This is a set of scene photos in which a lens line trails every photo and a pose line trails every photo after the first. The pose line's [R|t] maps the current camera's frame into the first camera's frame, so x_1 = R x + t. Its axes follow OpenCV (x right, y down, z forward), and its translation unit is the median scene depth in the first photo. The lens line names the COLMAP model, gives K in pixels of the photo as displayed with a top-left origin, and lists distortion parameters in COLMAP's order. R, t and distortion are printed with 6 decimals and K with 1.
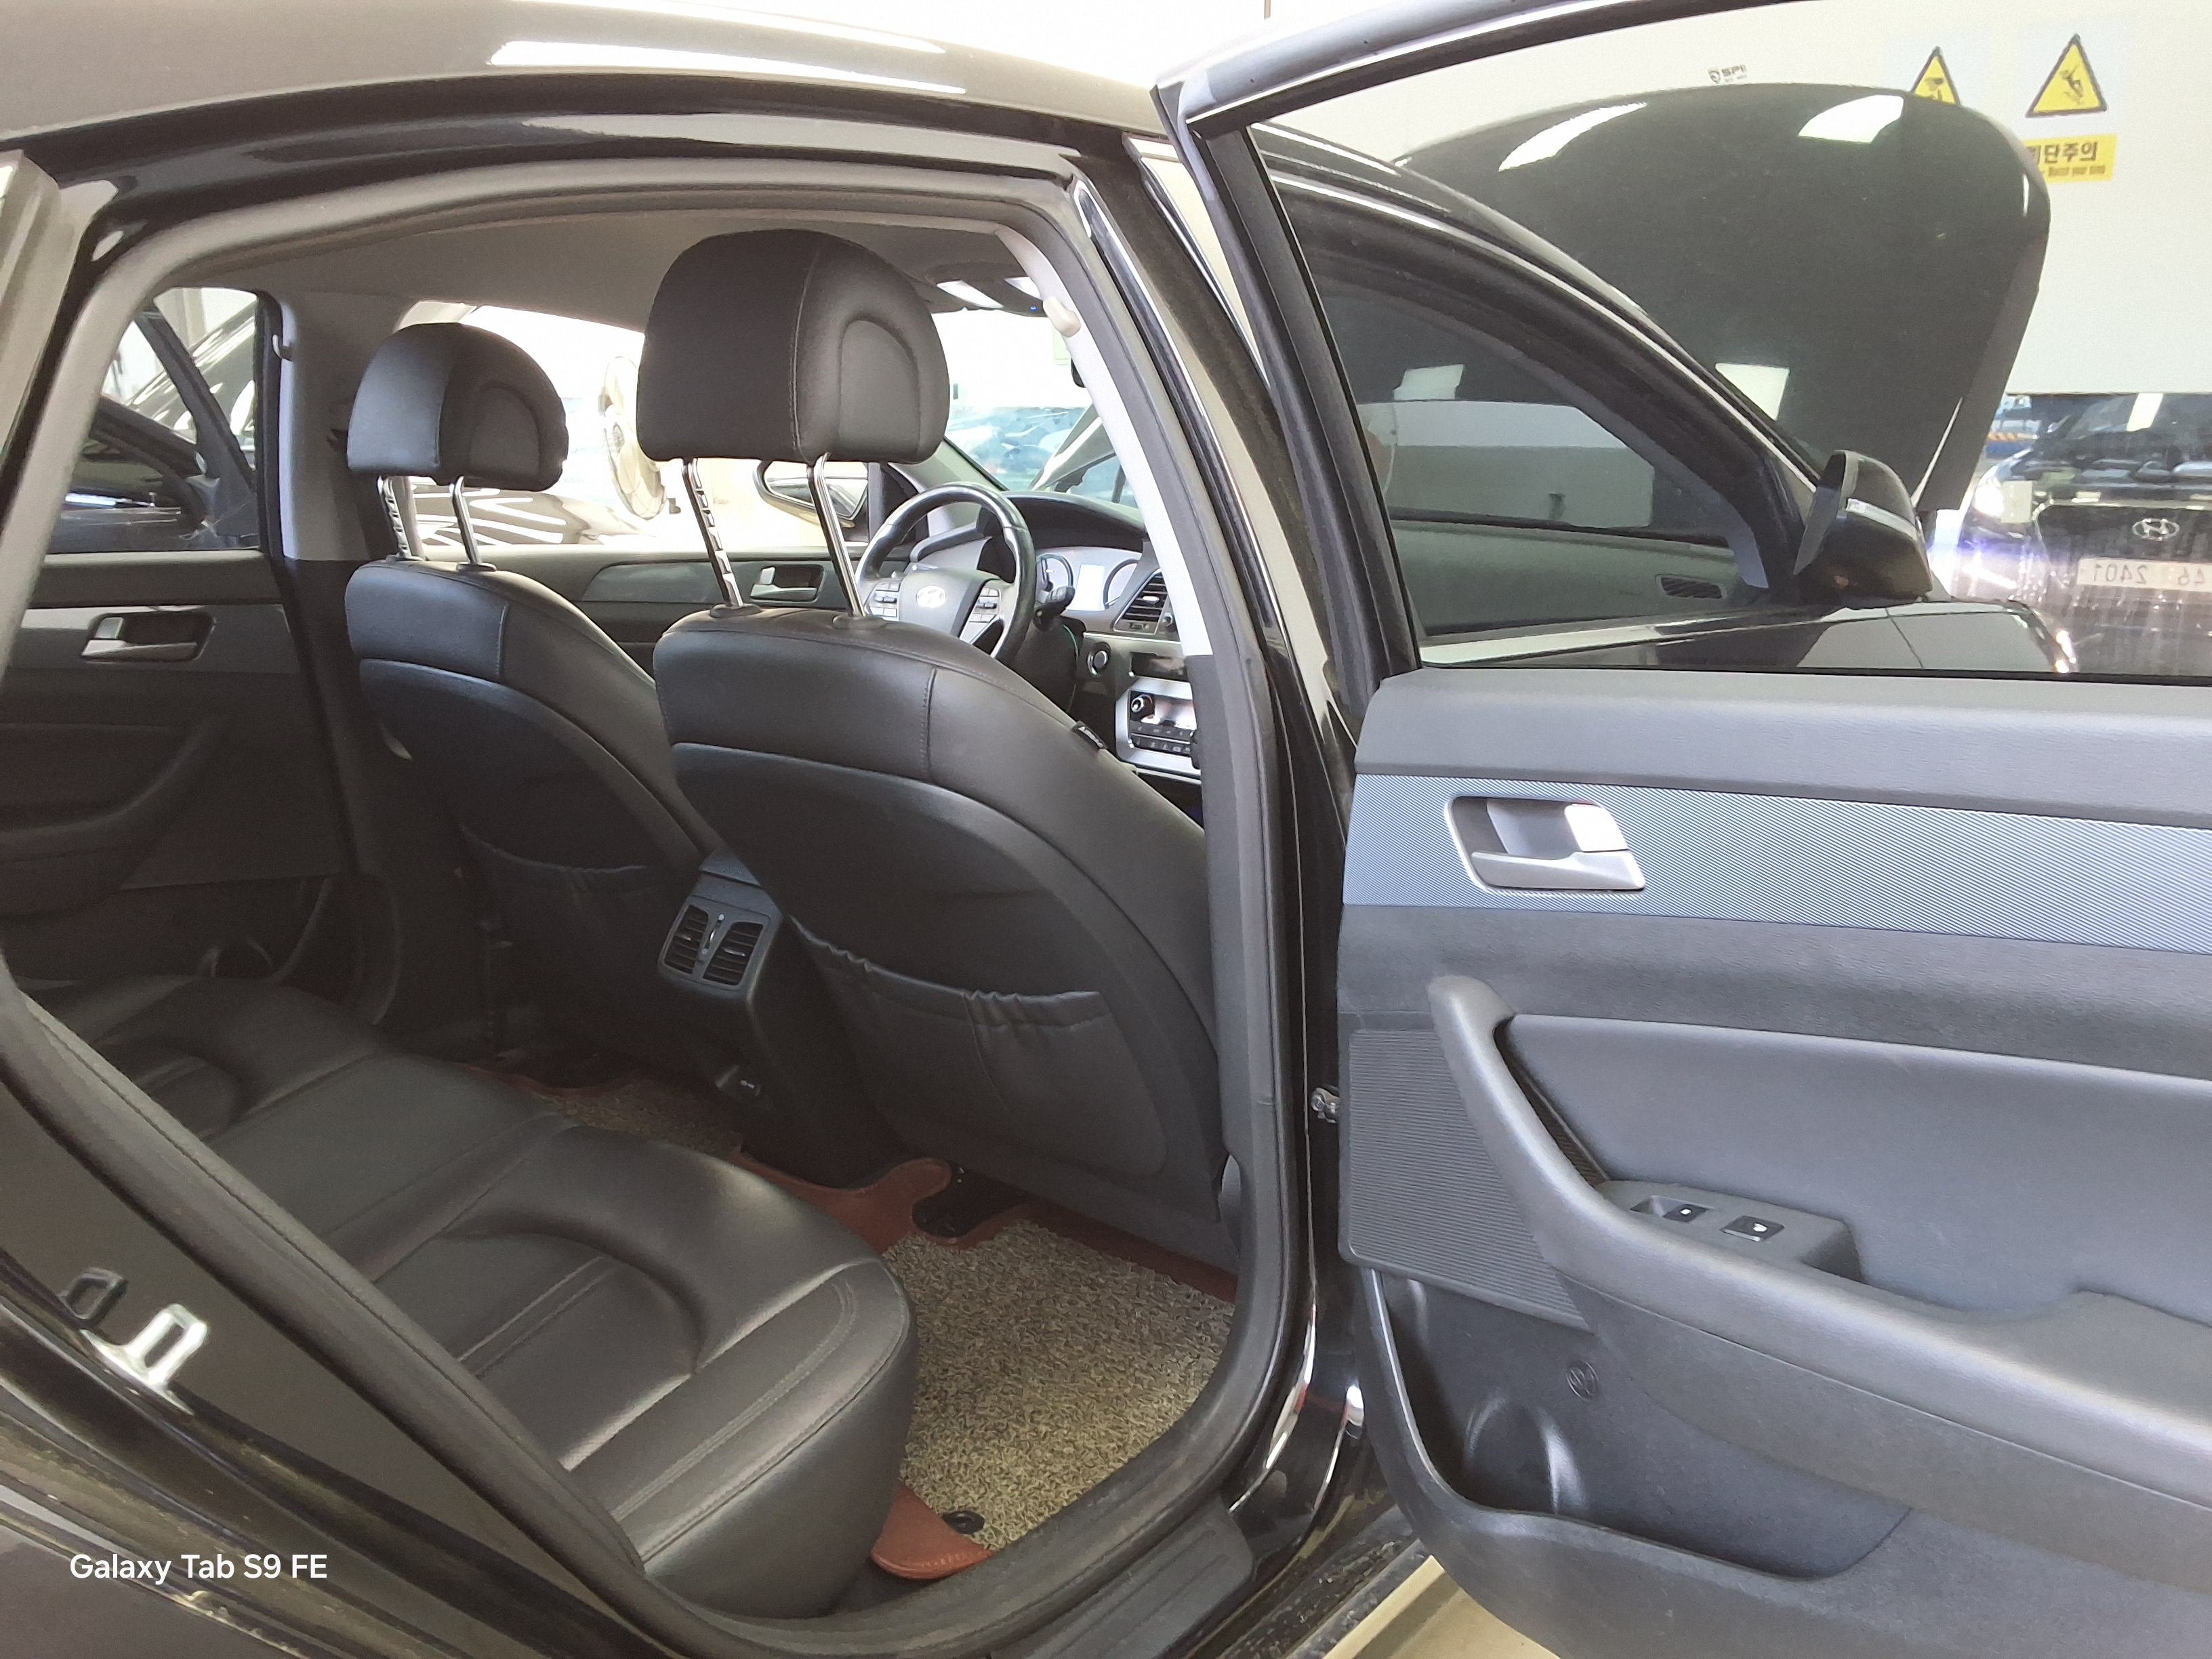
lens RADIAL K [[1791.9, 0, 1107.5], [0, 1791.9, 828.7], [0, 0, 1]] dist [0.072761, -0.006908]
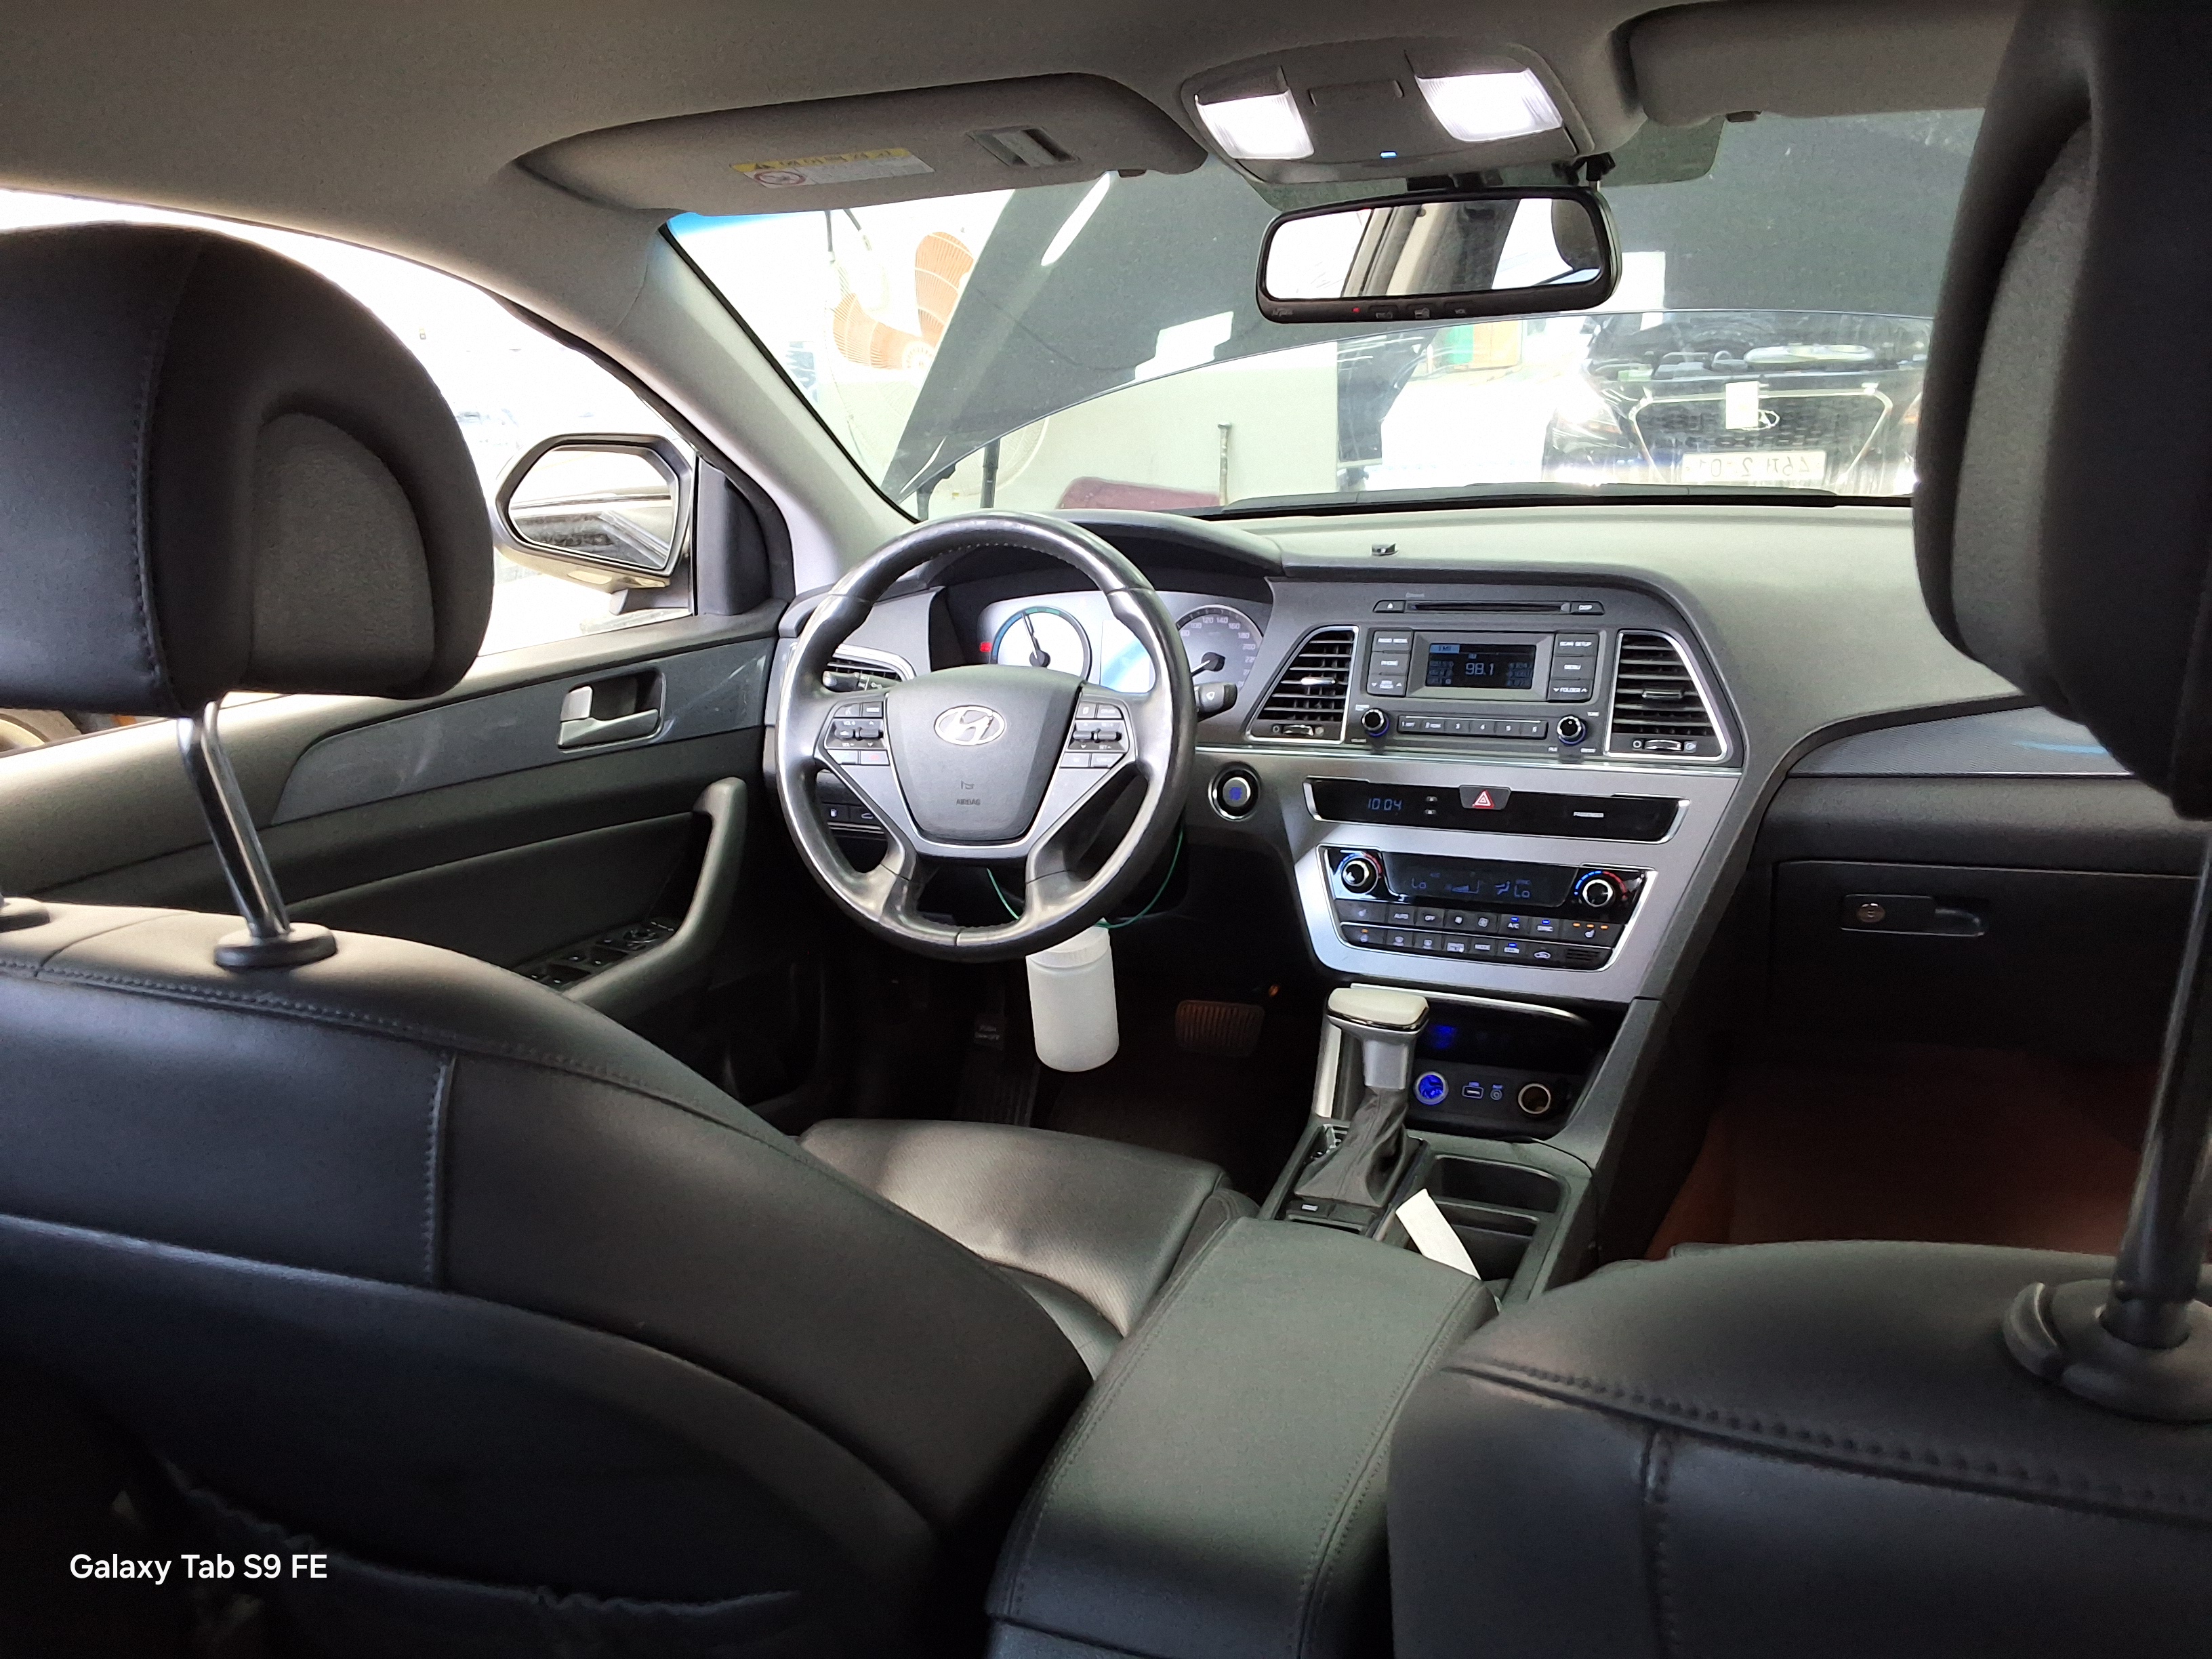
lens RADIAL K [[1791.9, 0, 1104.7], [0, 1791.9, 828.6], [0, 0, 1]] dist [0.072761, -0.006908]
pose [[0.943360, -0.136983, 0.302173, -0.222726], [0.125219, 0.990429, 0.058063, -0.122327], [-0.307234, -0.016936, 0.951483, 0.460728]]
